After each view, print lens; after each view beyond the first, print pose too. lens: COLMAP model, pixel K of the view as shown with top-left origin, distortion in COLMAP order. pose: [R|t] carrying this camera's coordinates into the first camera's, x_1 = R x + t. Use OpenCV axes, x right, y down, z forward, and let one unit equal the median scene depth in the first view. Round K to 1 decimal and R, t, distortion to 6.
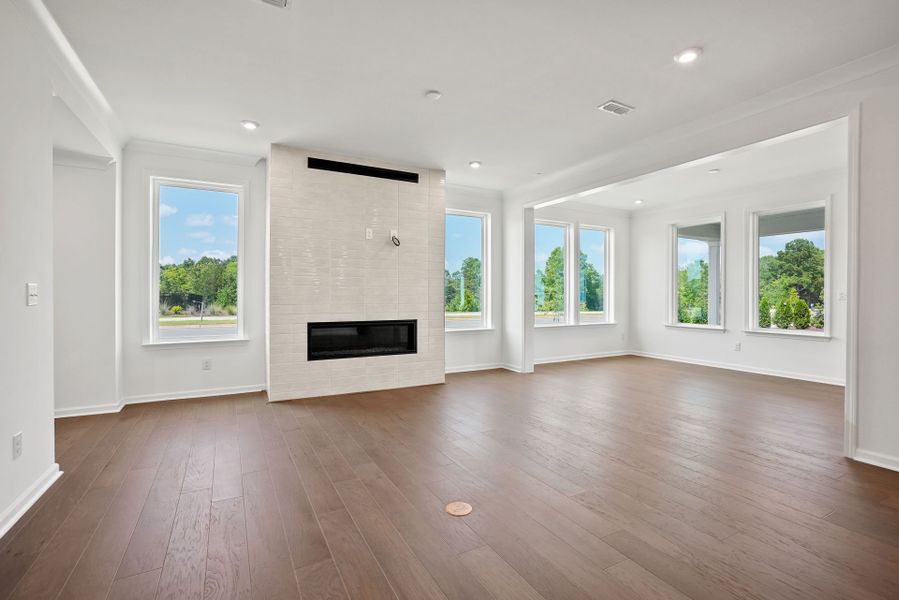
lens RADIAL K [[416.4, 0, 450.3], [0, 416.4, 293.1], [0, 0, 1]] dist [-0.036389, 0.016994]
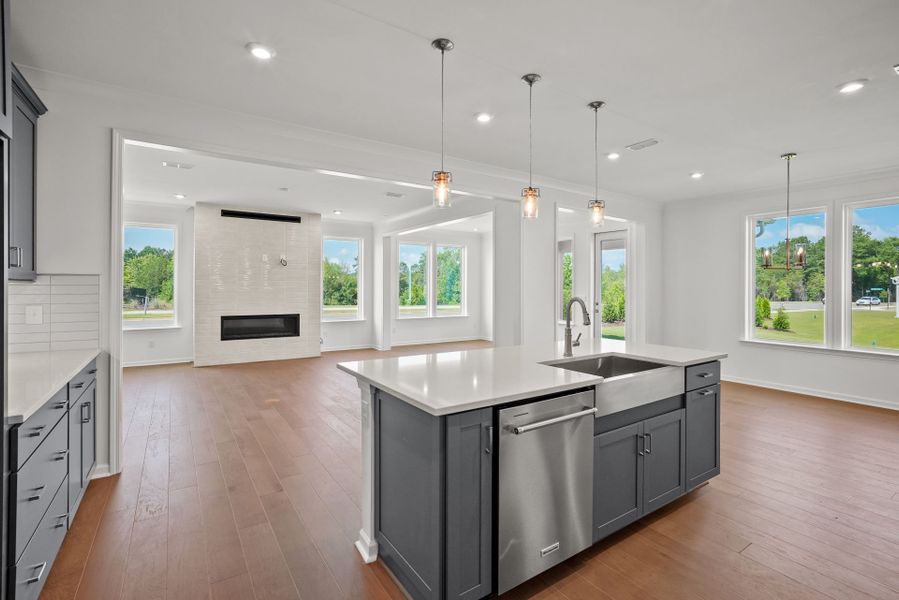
lens RADIAL K [[416.4, 0, 450.3], [0, 416.4, 293.1], [0, 0, 1]] dist [-0.036389, 0.016994]
pose [[0.995215, 0.002972, 0.097661, 0.253920], [-0.004653, 0.999845, 0.016991, -0.032548], [-0.097595, -0.017364, 0.995075, -0.438961]]
